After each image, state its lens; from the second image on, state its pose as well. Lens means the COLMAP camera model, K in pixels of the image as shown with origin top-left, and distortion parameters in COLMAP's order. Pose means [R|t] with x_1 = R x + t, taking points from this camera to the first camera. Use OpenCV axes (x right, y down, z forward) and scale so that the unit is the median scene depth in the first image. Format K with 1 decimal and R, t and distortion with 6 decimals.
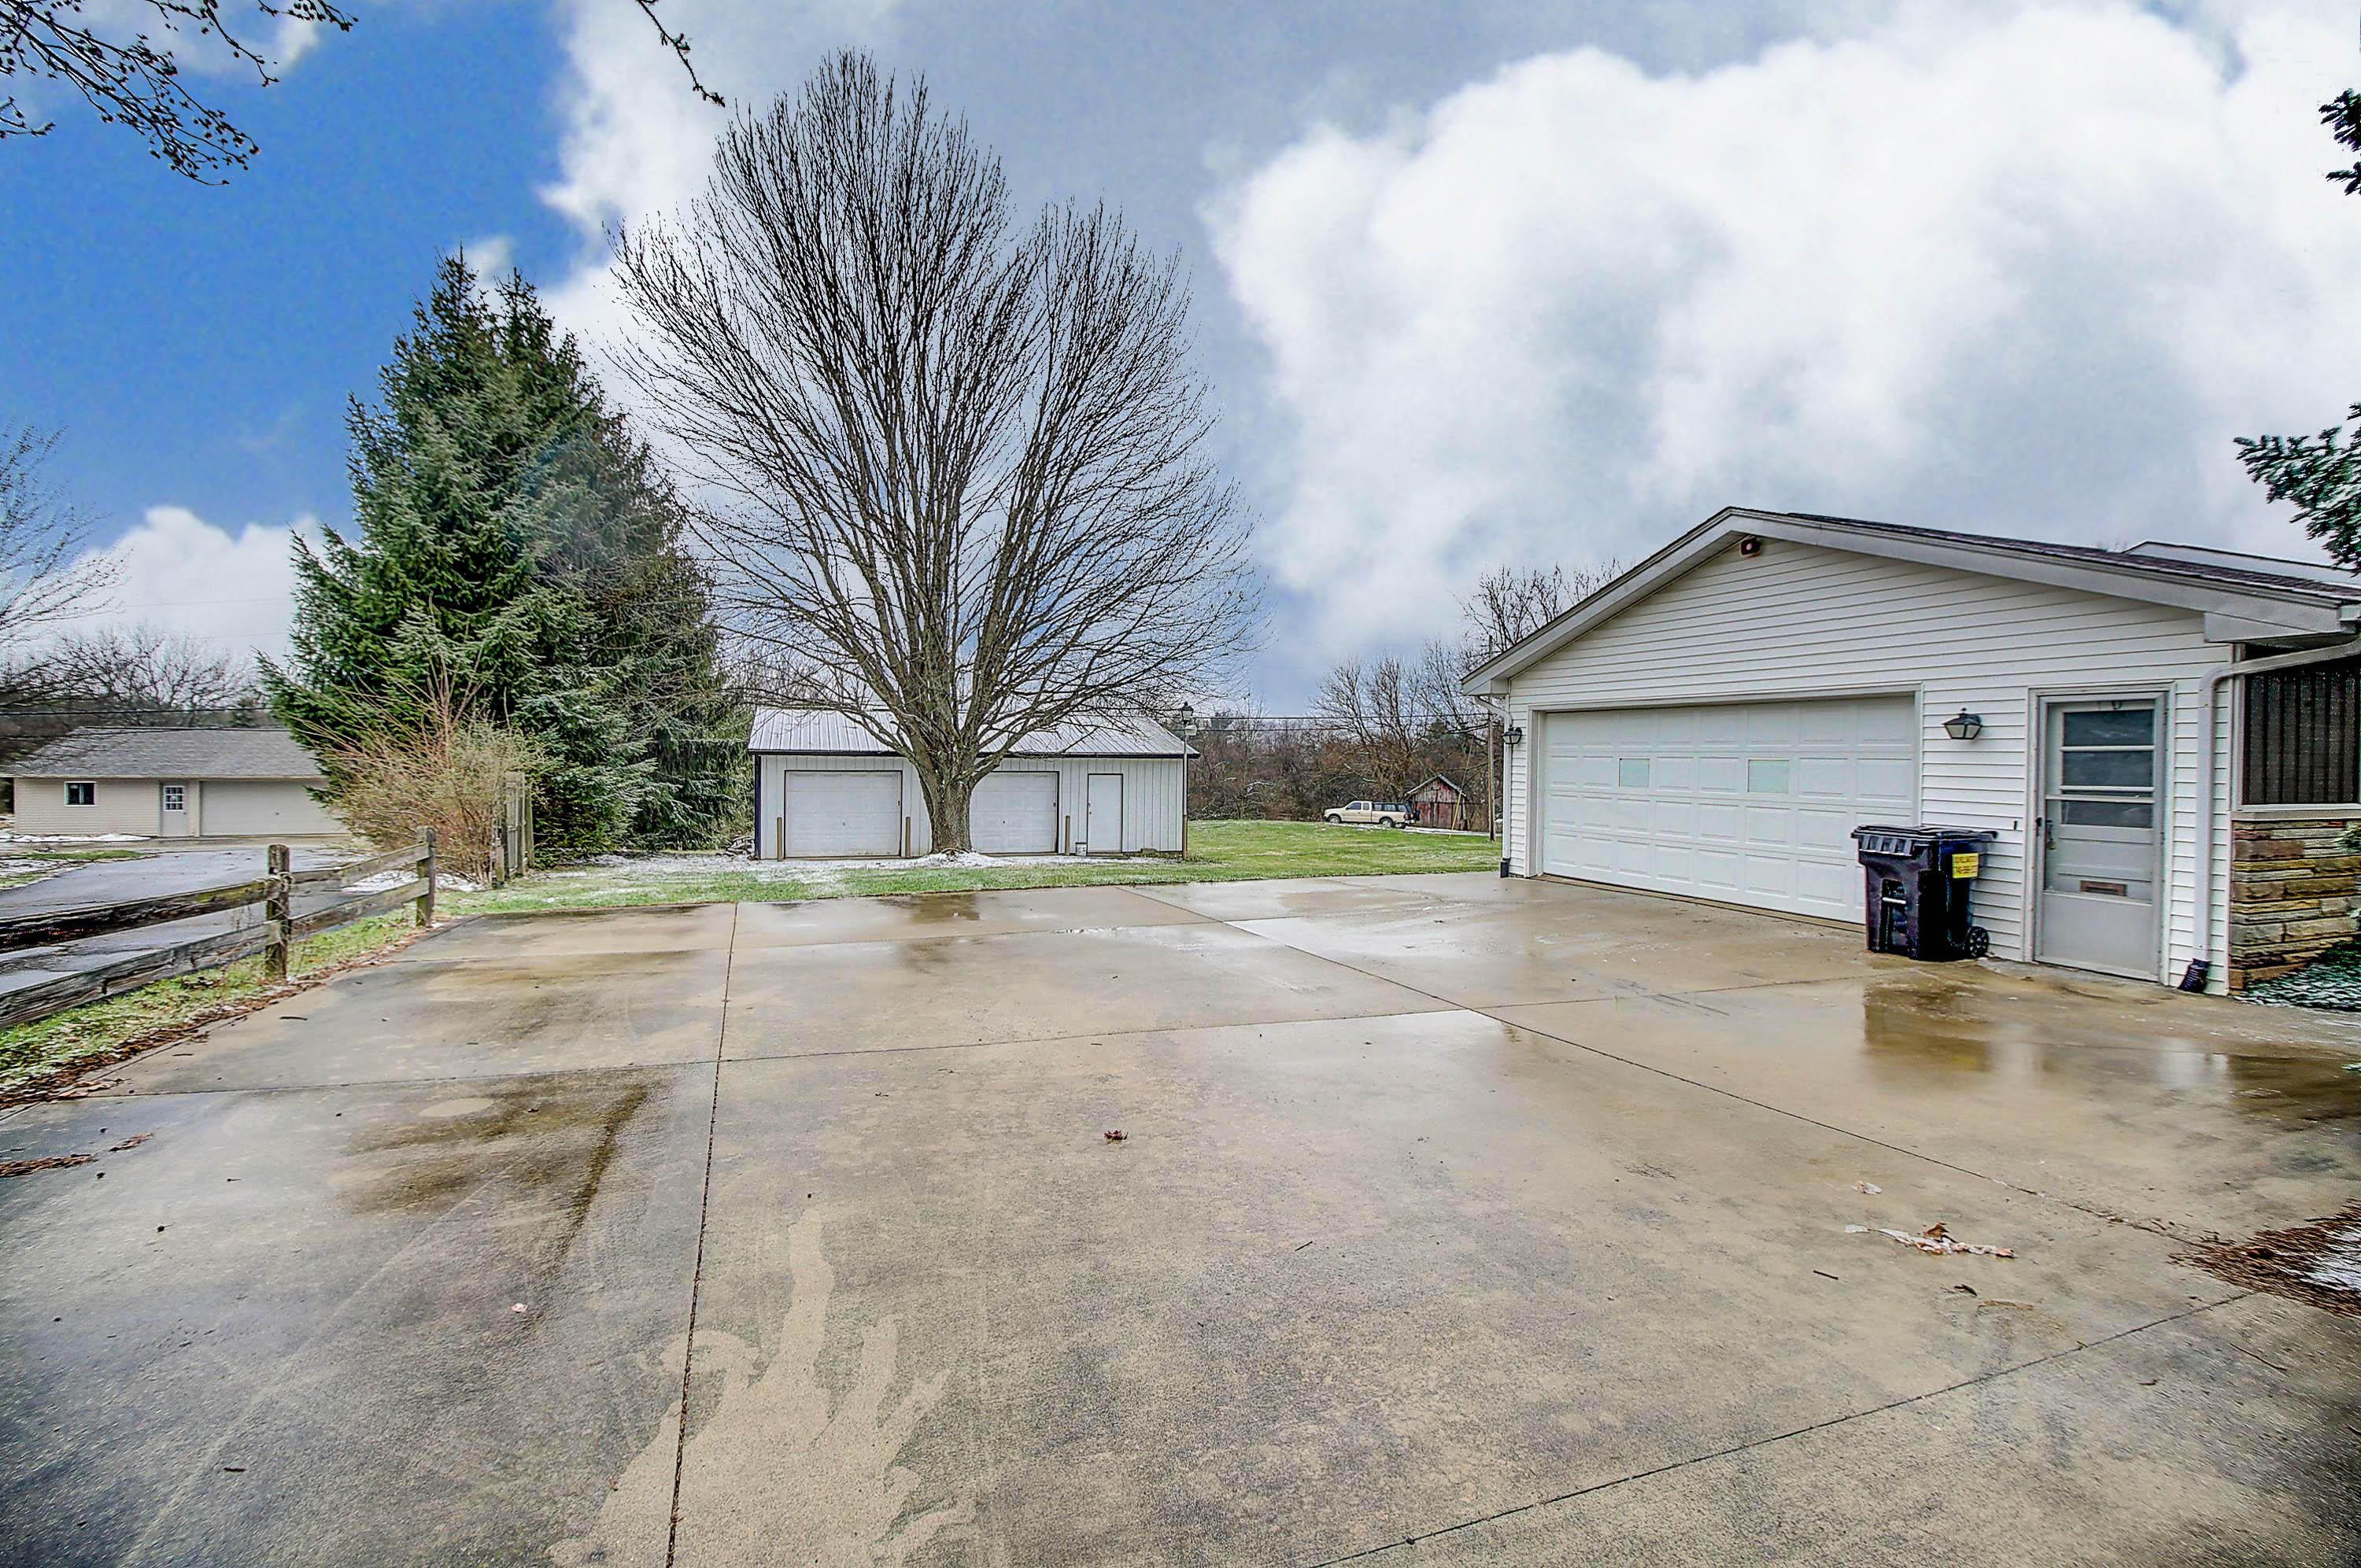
lens RADIAL K [[1029.7, 0, 1164.4], [0, 1029.7, 767.1], [0, 0, 1]] dist [-0.008827, -0.000794]
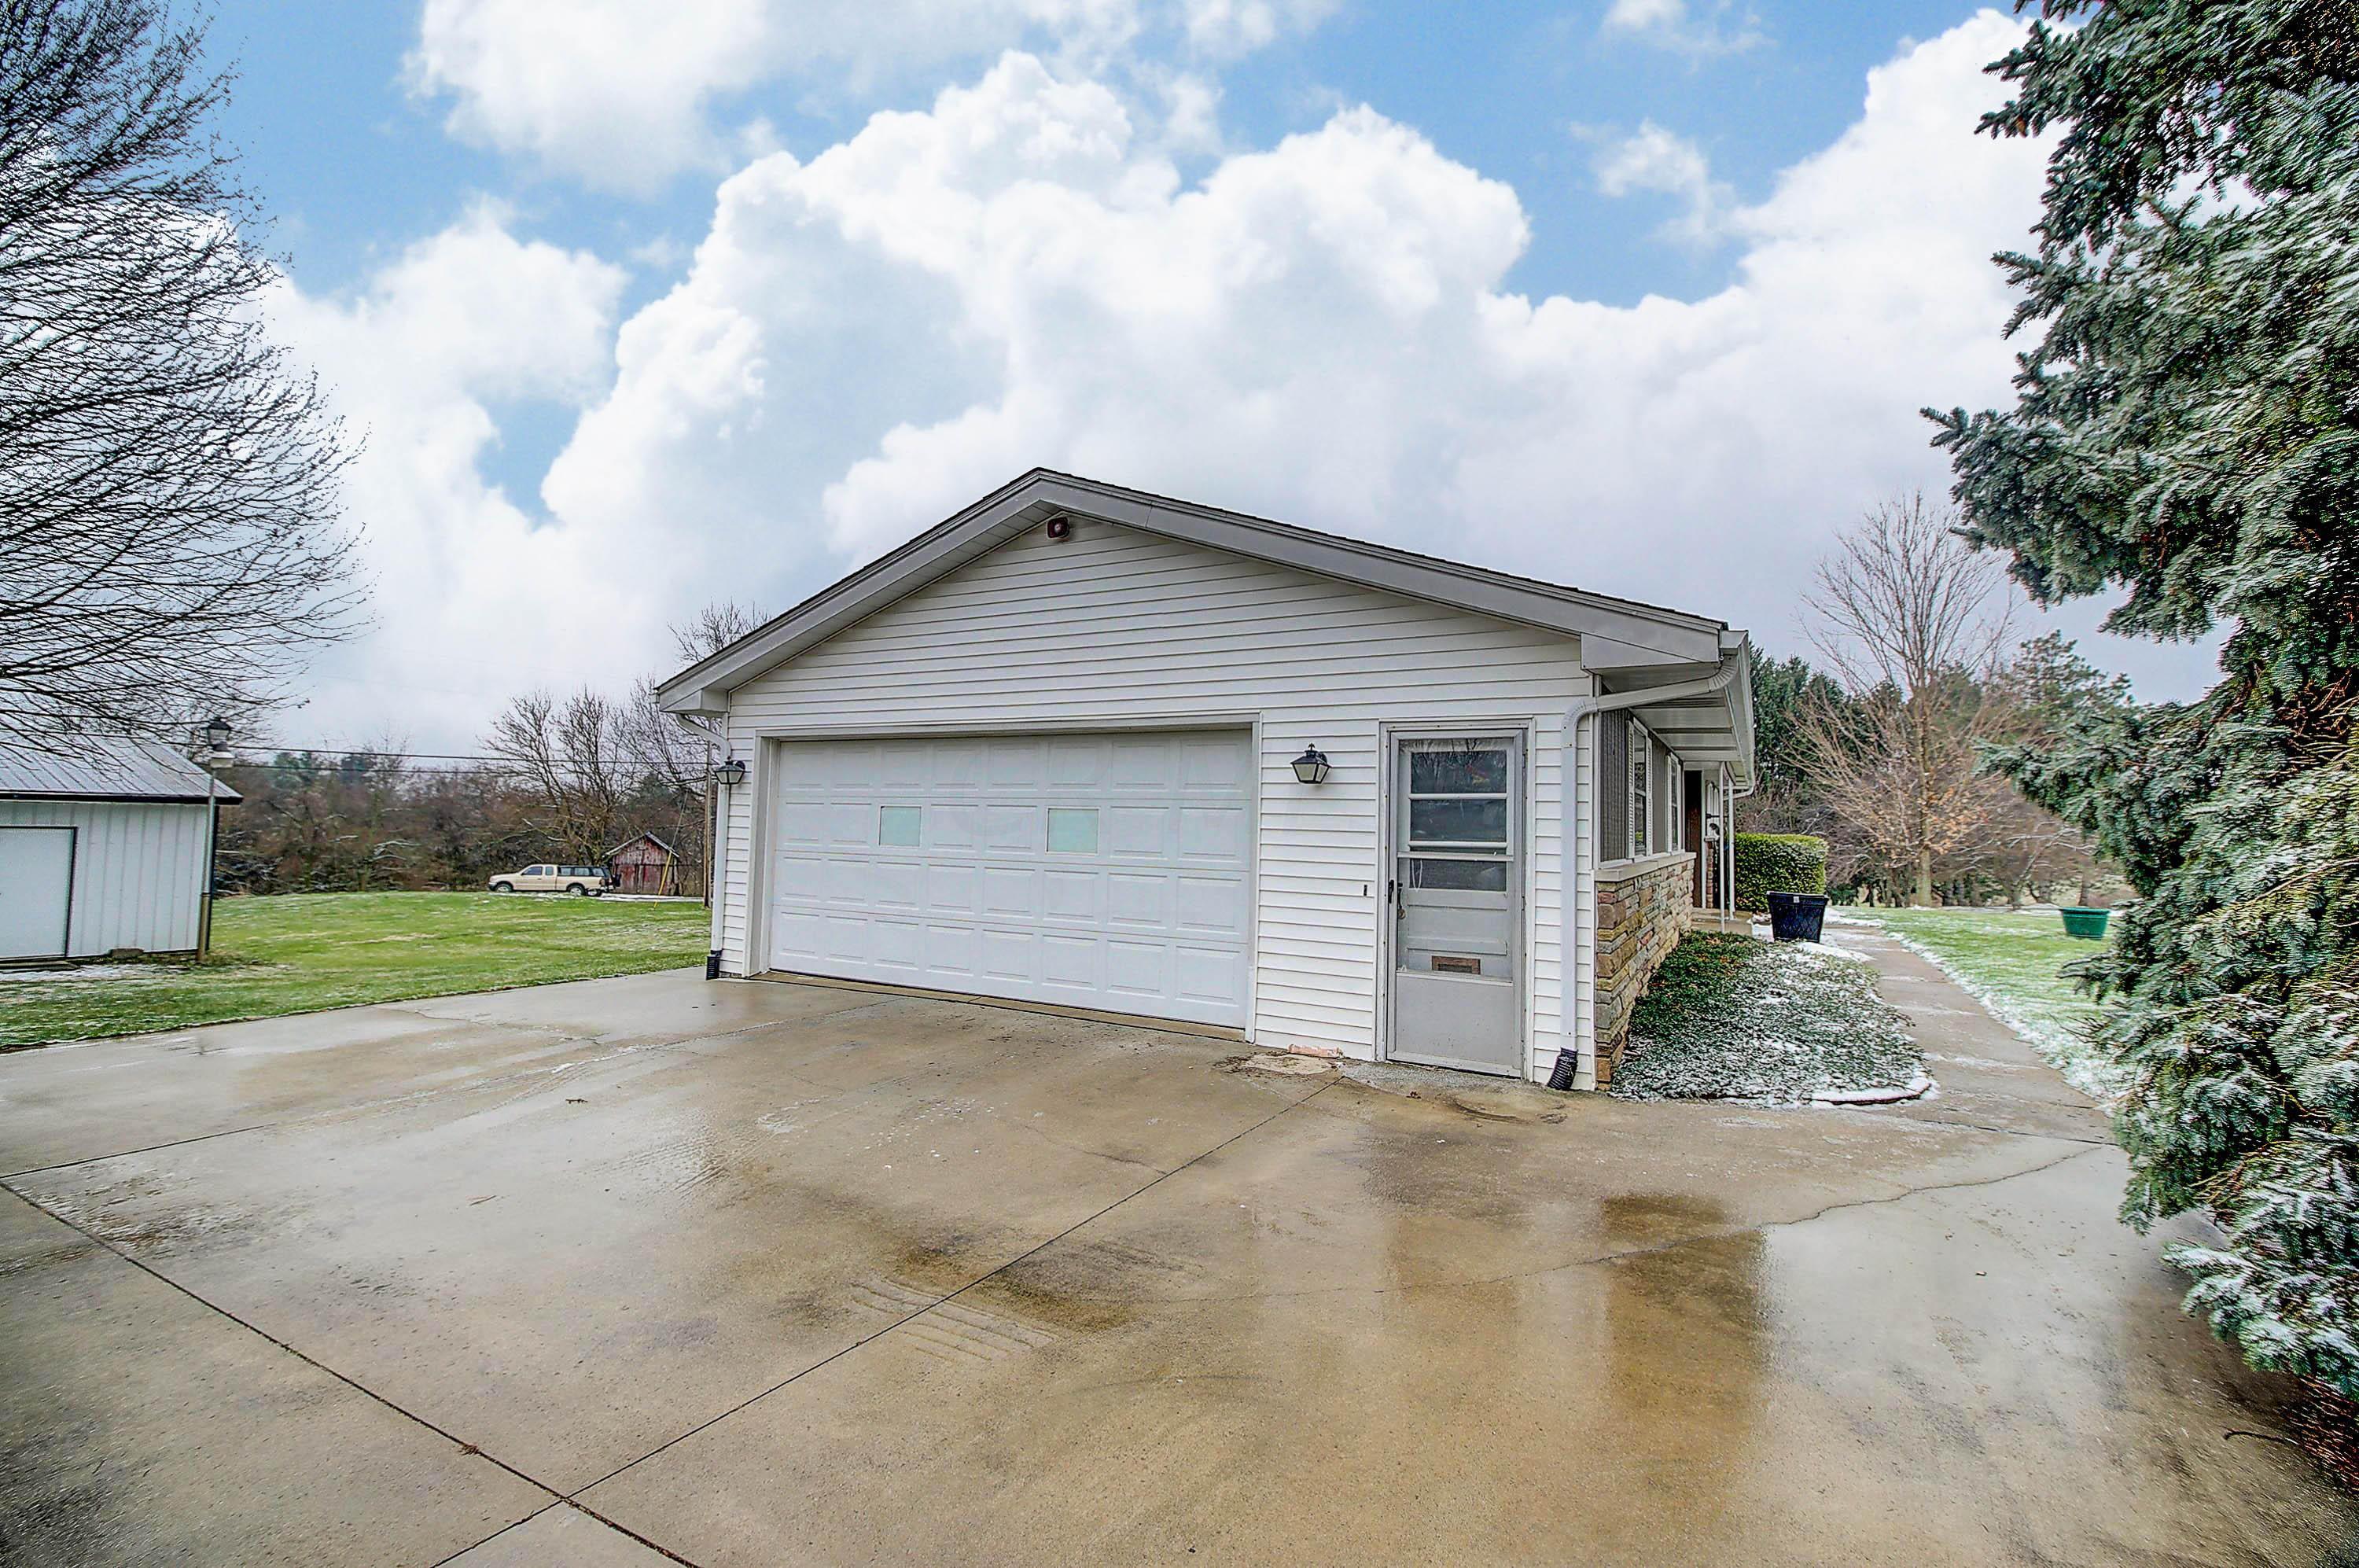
lens RADIAL K [[1029.0, 0, 1163.4], [0, 1029.0, 767.1], [0, 0, 1]] dist [-0.008827, -0.000794]
pose [[0.750929, 0.044482, 0.658883, 0.099088], [-0.006759, 0.998194, -0.059686, 0.005338], [-0.660348, 0.040367, 0.749874, 0.283119]]
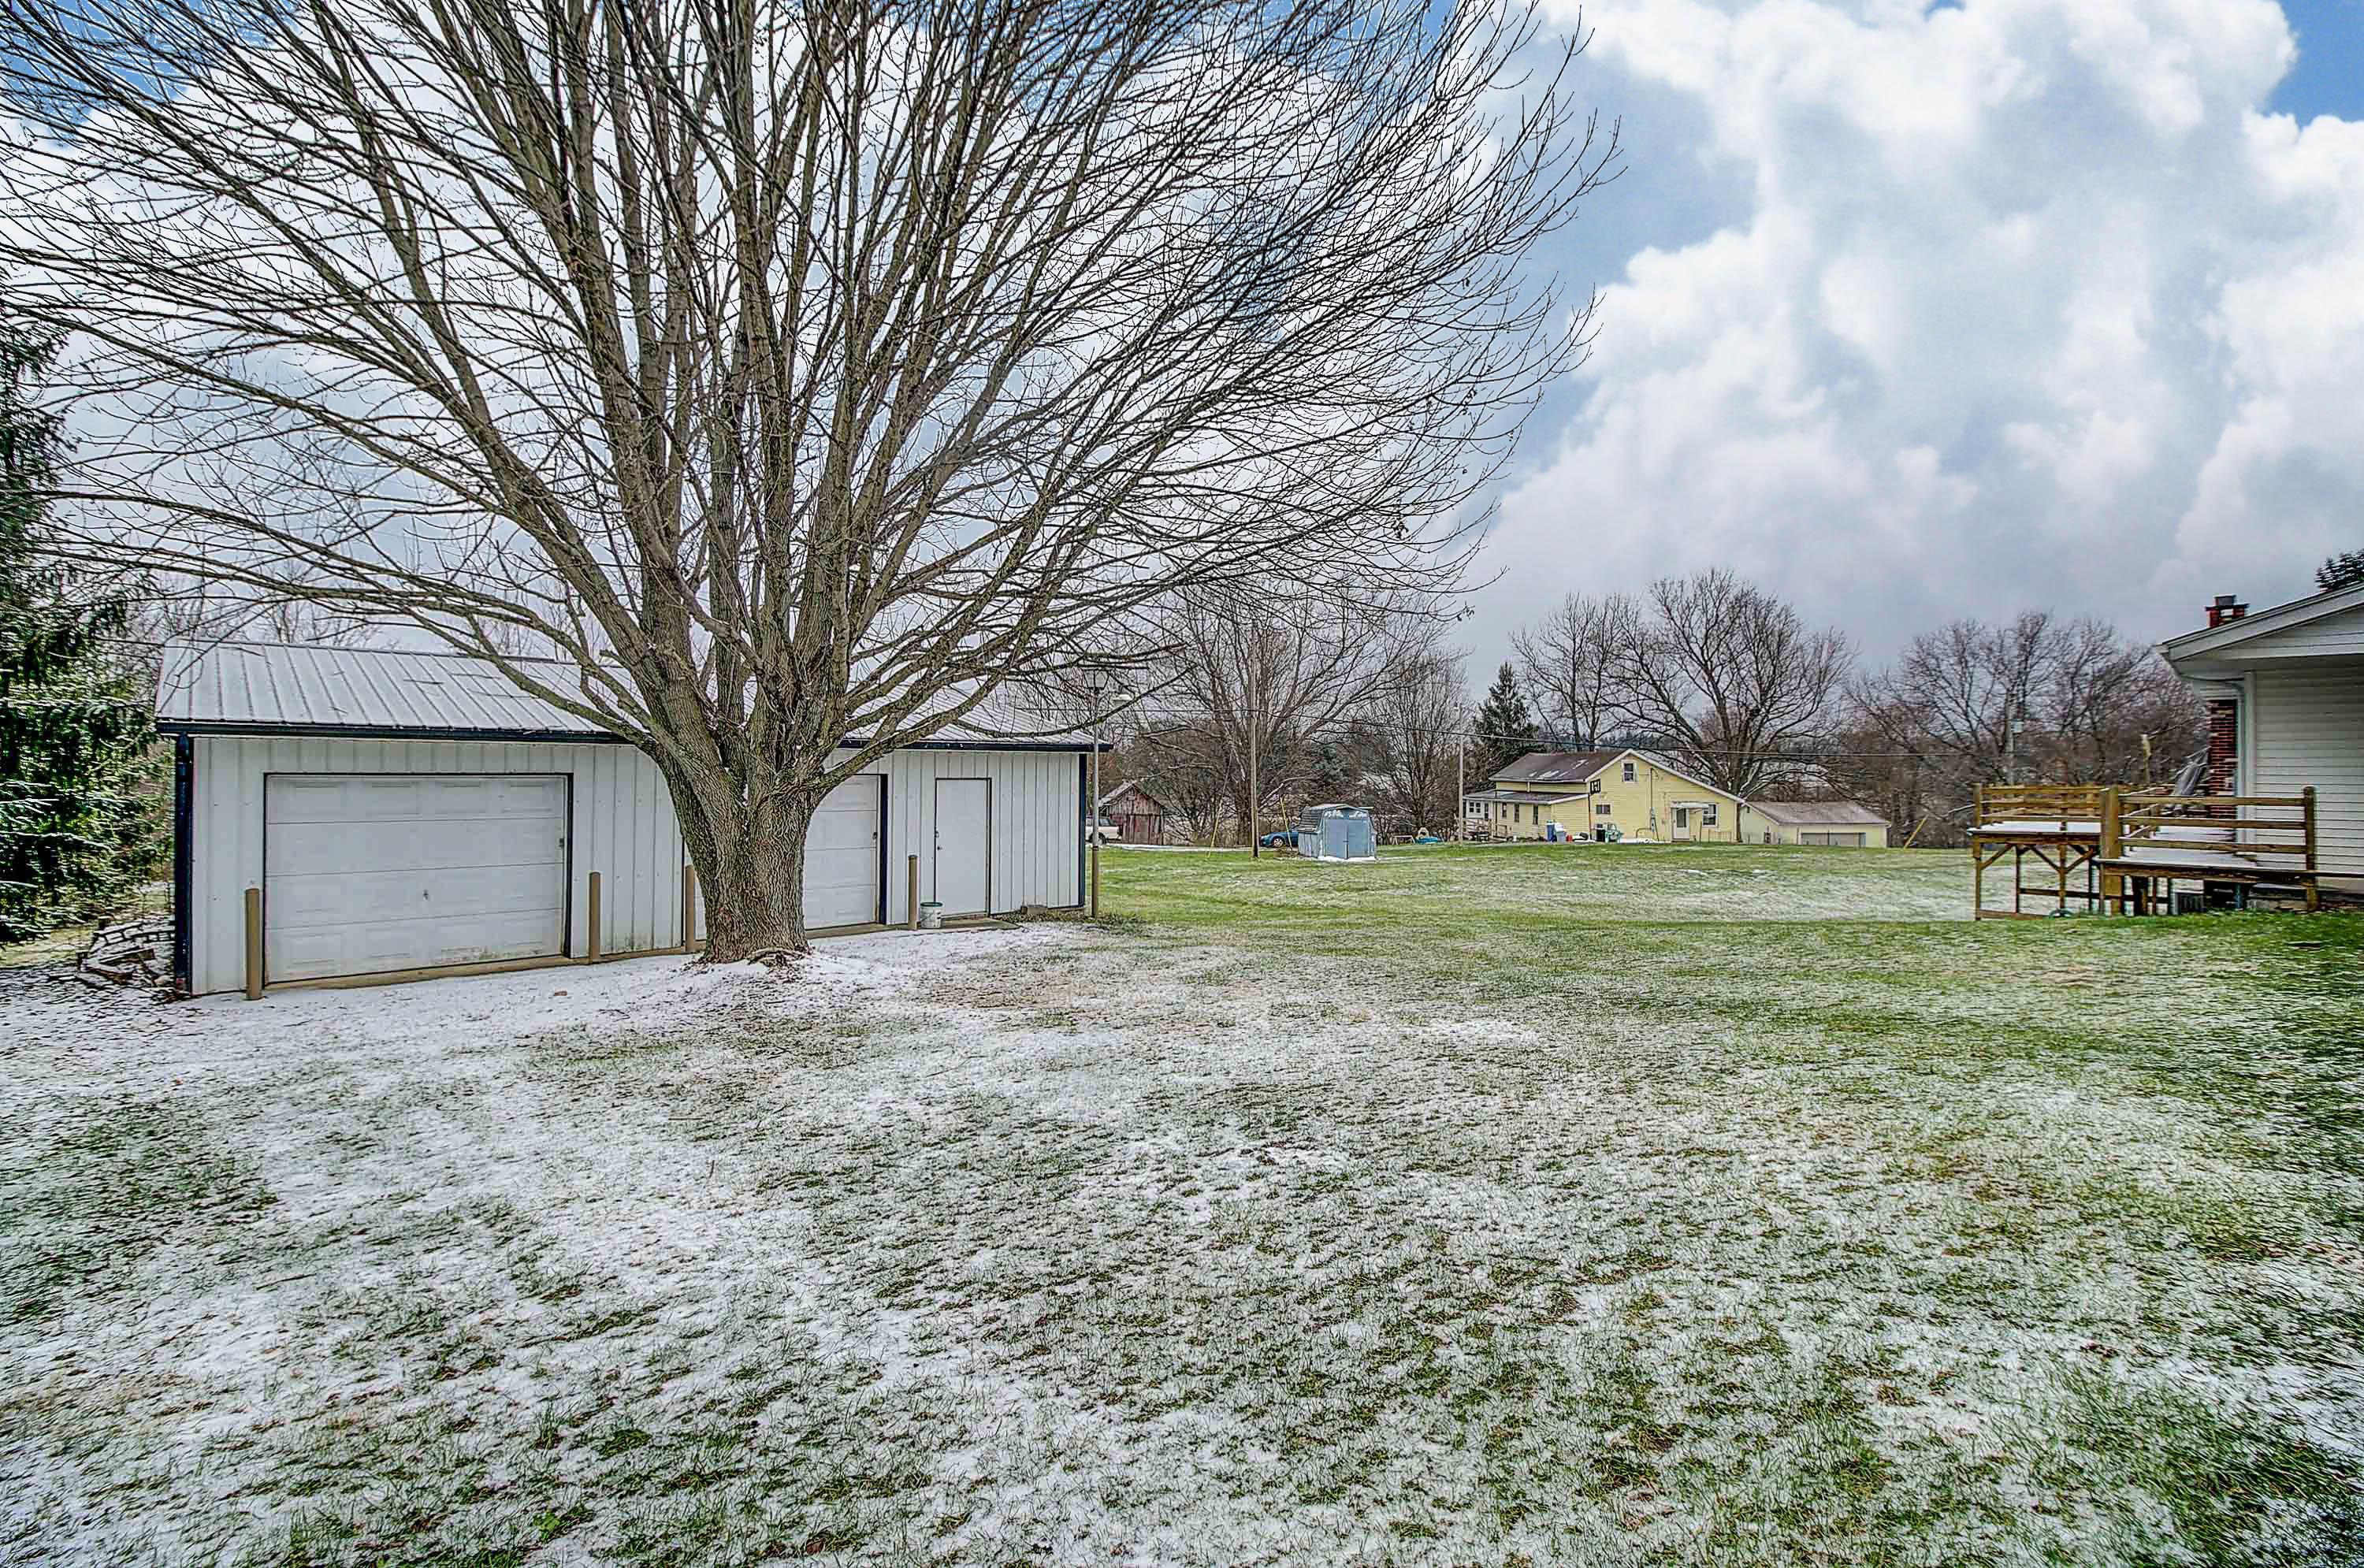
lens RADIAL K [[1031.1, 0, 1165.9], [0, 1031.1, 767.1], [0, 0, 1]] dist [-0.008827, -0.000794]
pose [[0.922331, -0.000357, 0.386401, -0.384677], [-0.003474, 0.999951, 0.009216, -0.010427], [-0.386385, -0.009842, 0.922285, 0.952150]]
